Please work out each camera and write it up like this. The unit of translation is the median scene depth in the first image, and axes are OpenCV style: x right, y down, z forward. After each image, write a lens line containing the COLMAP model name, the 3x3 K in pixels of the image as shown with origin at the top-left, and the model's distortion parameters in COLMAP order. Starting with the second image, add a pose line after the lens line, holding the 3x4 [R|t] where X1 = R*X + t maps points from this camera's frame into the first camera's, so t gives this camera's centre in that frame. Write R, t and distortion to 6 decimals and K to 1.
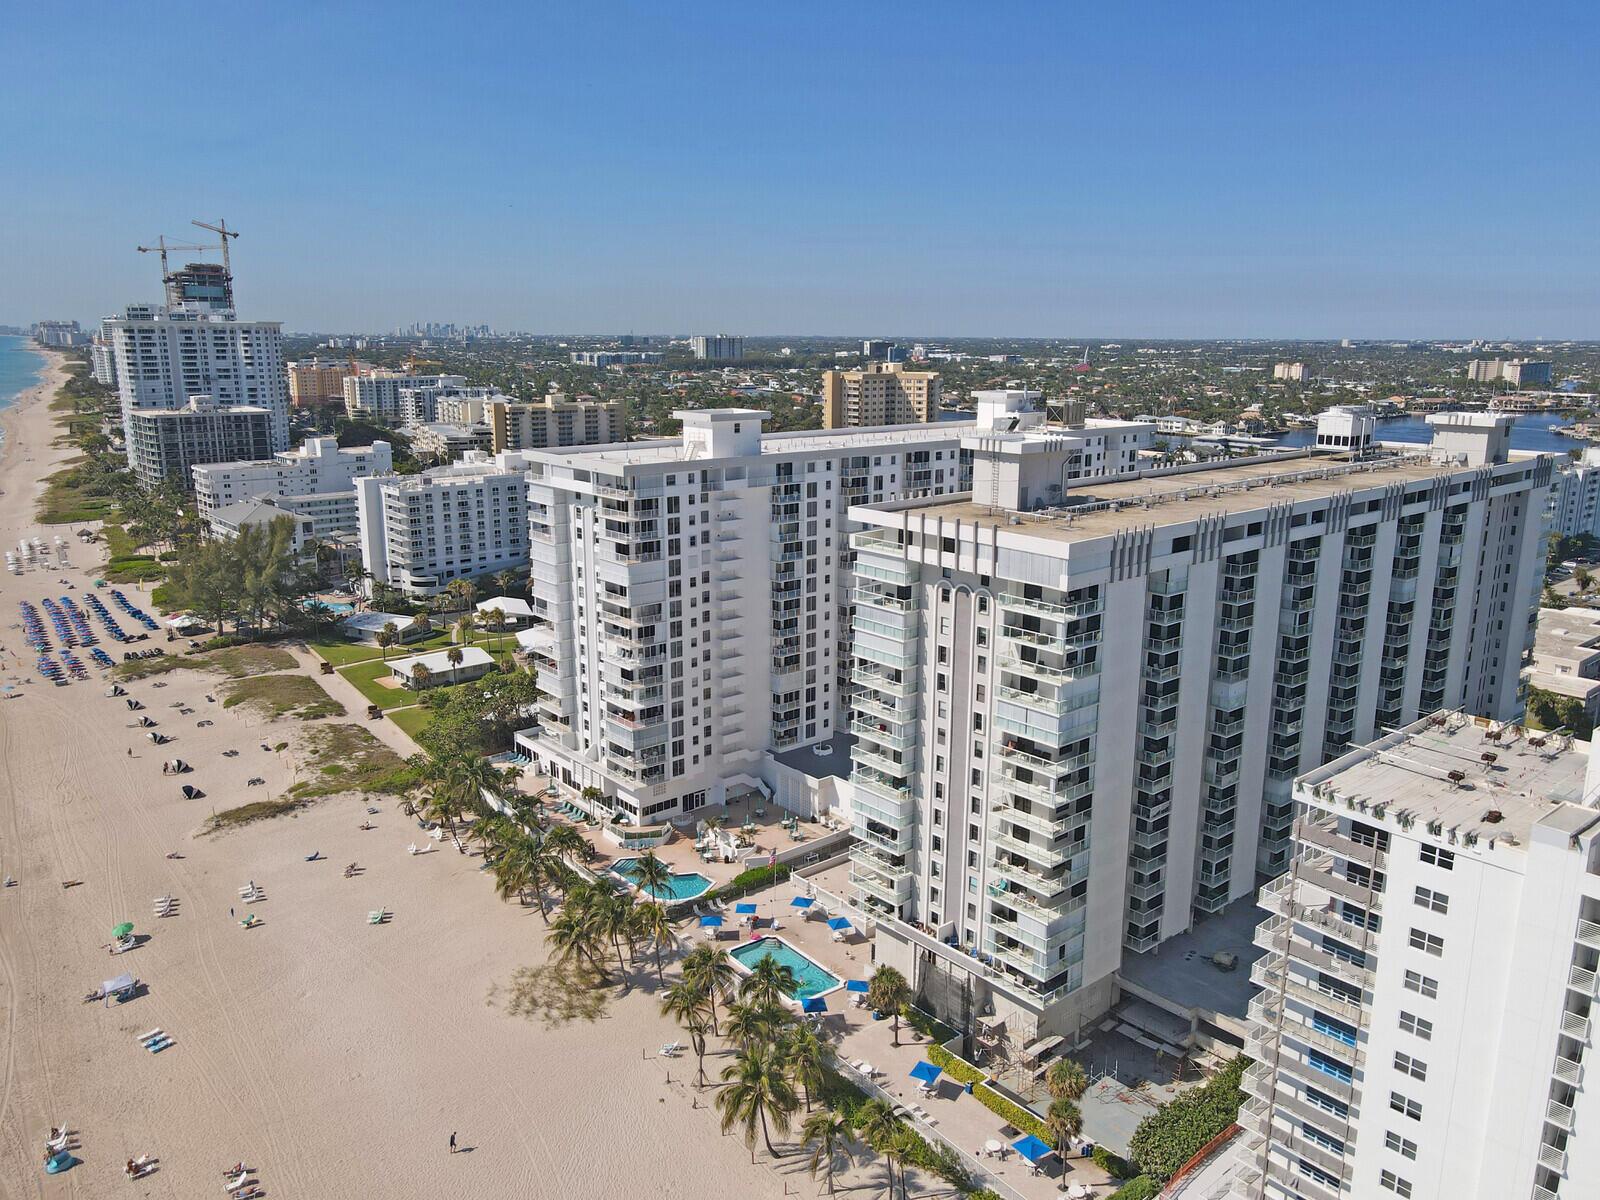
lens RADIAL K [[1175.6, 0, 807.1], [0, 1175.6, 595.1], [0, 0, 1]] dist [-0.016991, 0.049532]
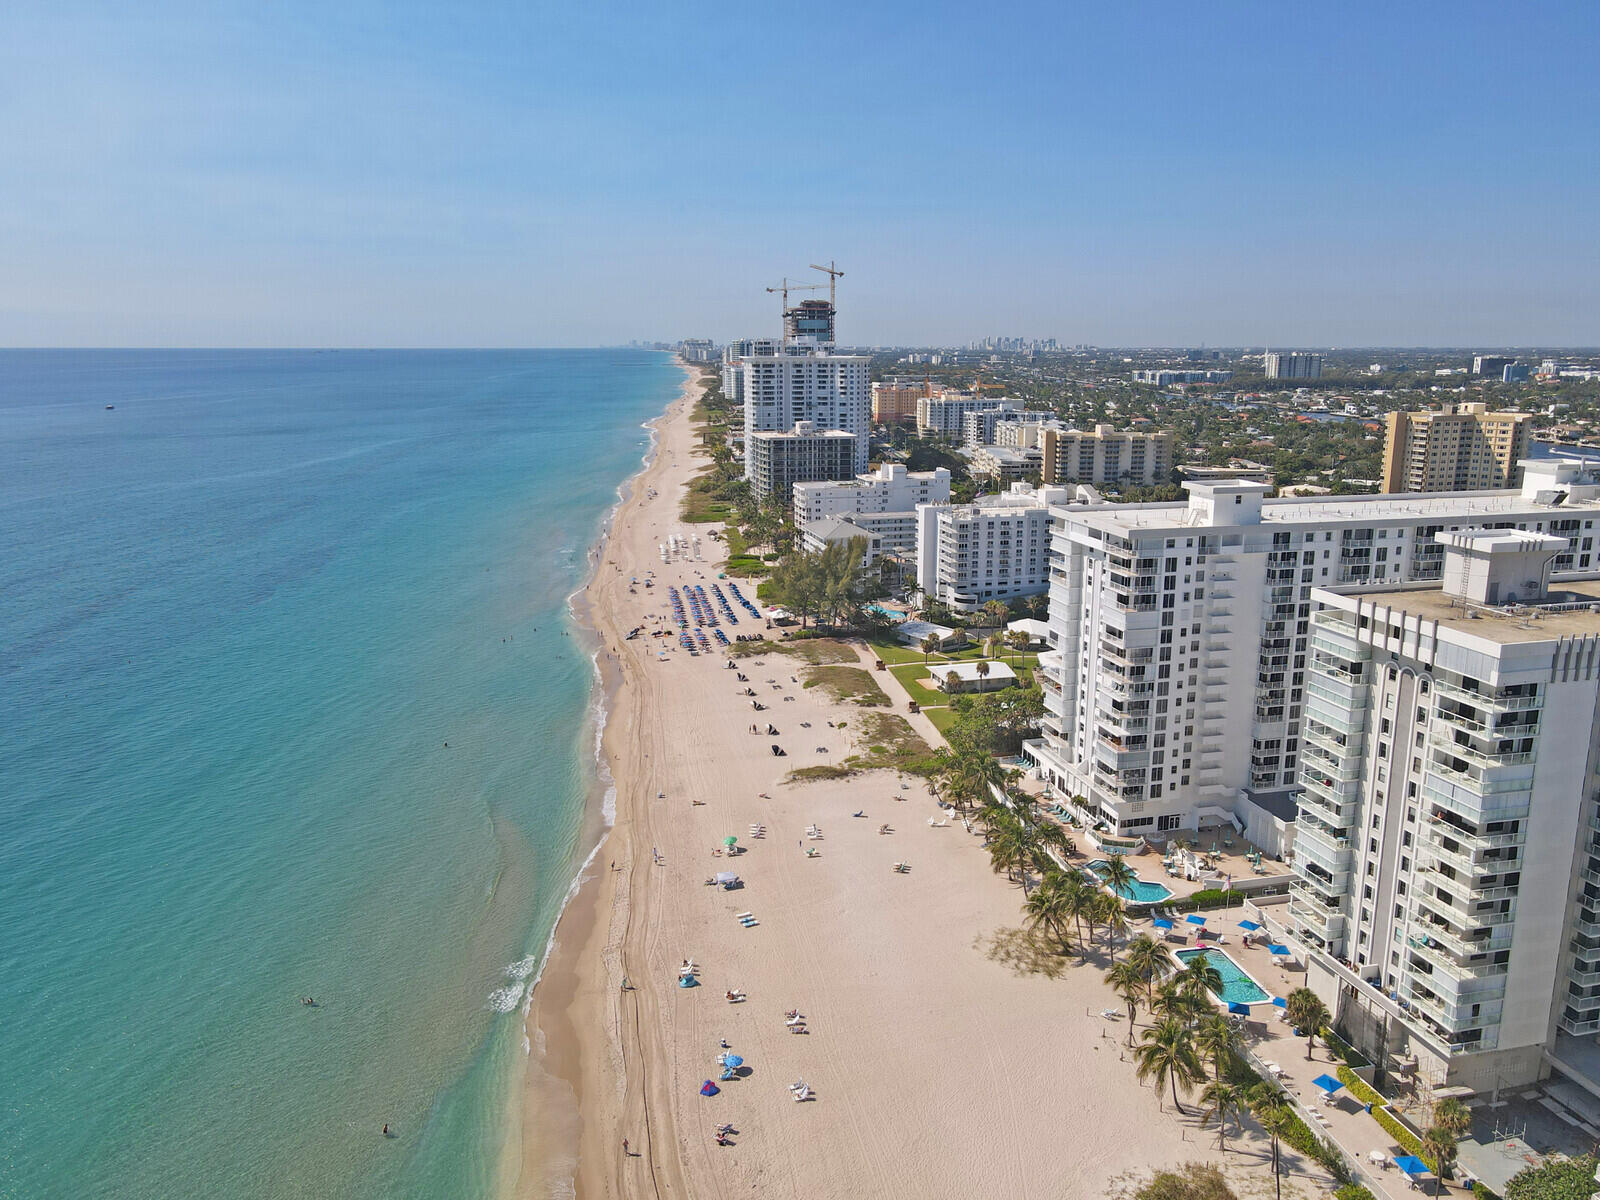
lens RADIAL K [[1174.9, 0, 804.7], [0, 1174.9, 594.5], [0, 0, 1]] dist [-0.019031, 0.067460]
pose [[0.893584, 0.088870, -0.440010, 0.068974], [-0.093441, 0.995561, 0.011313, -0.024644], [0.439062, 0.031006, 0.897921, -0.180891]]
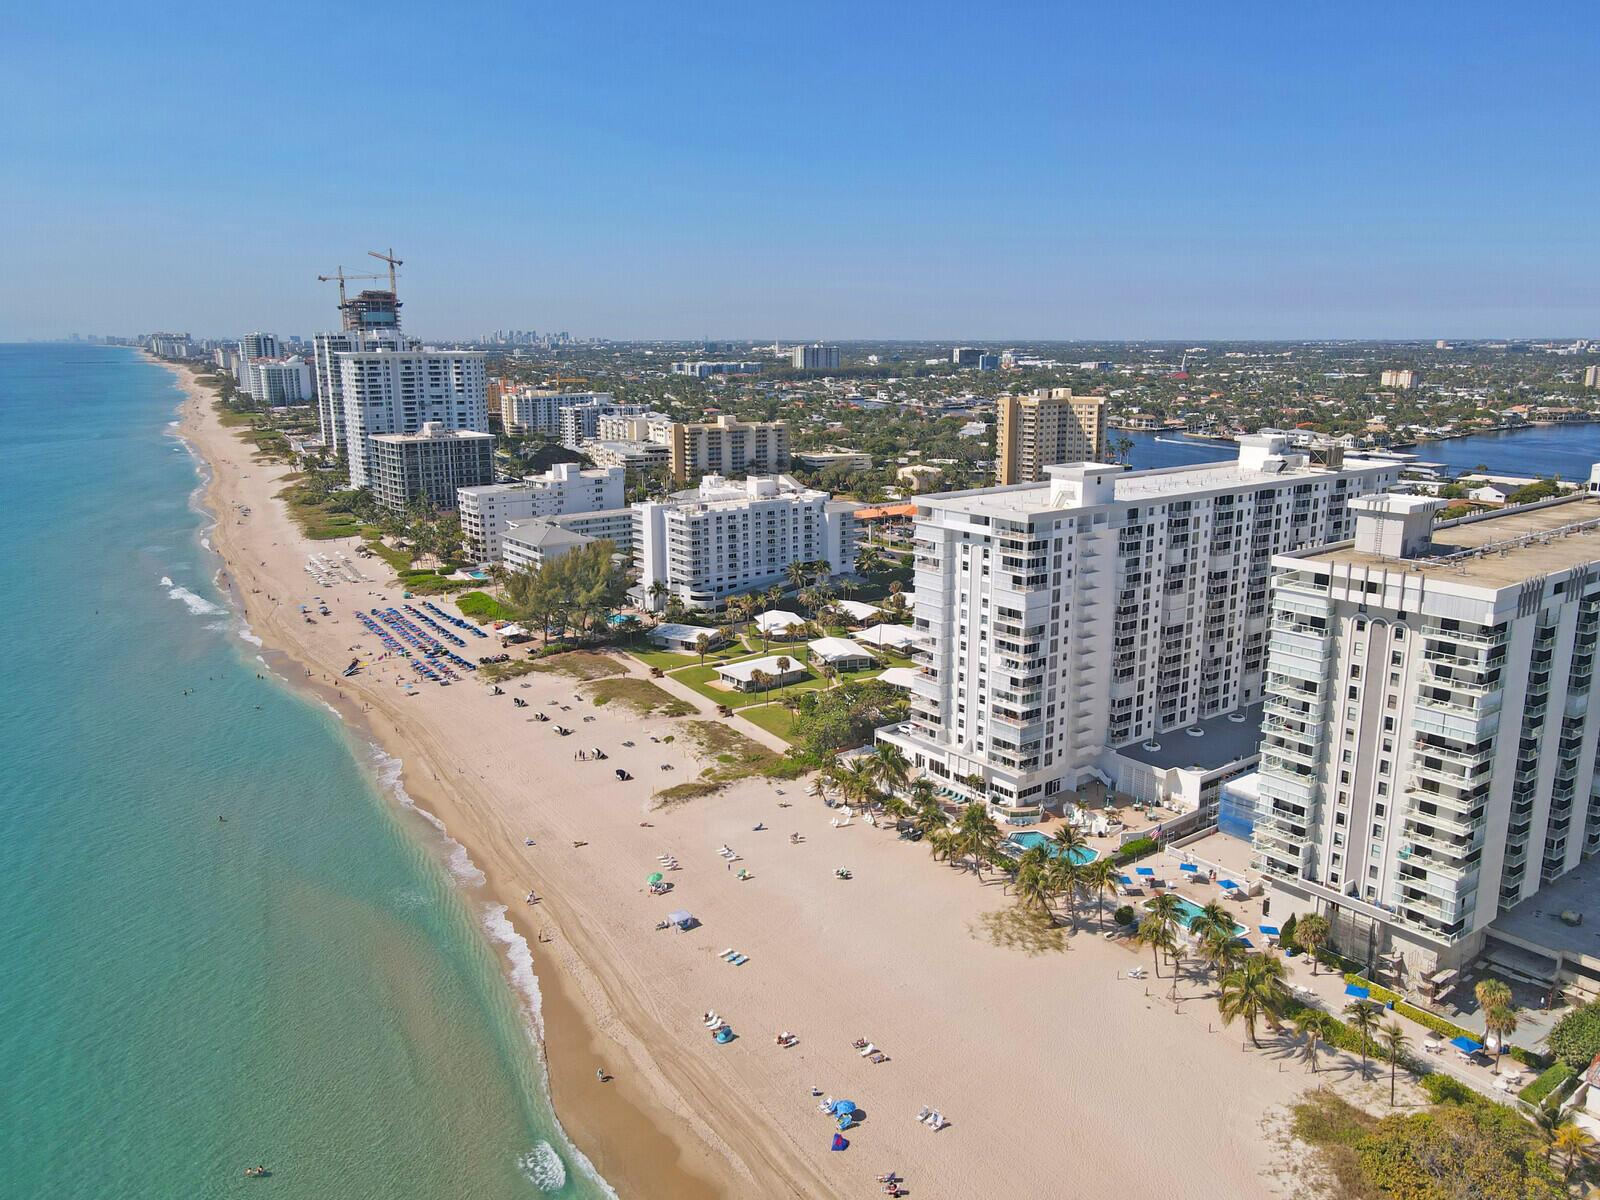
lens RADIAL K [[1174.9, 0, 804.7], [0, 1174.9, 594.5], [0, 0, 1]] dist [-0.019031, 0.067460]
pose [[0.998102, 0.005703, -0.061313, -0.278577], [-0.005916, 0.999977, -0.003281, -0.017670], [0.061293, 0.003637, 0.998113, -0.221377]]
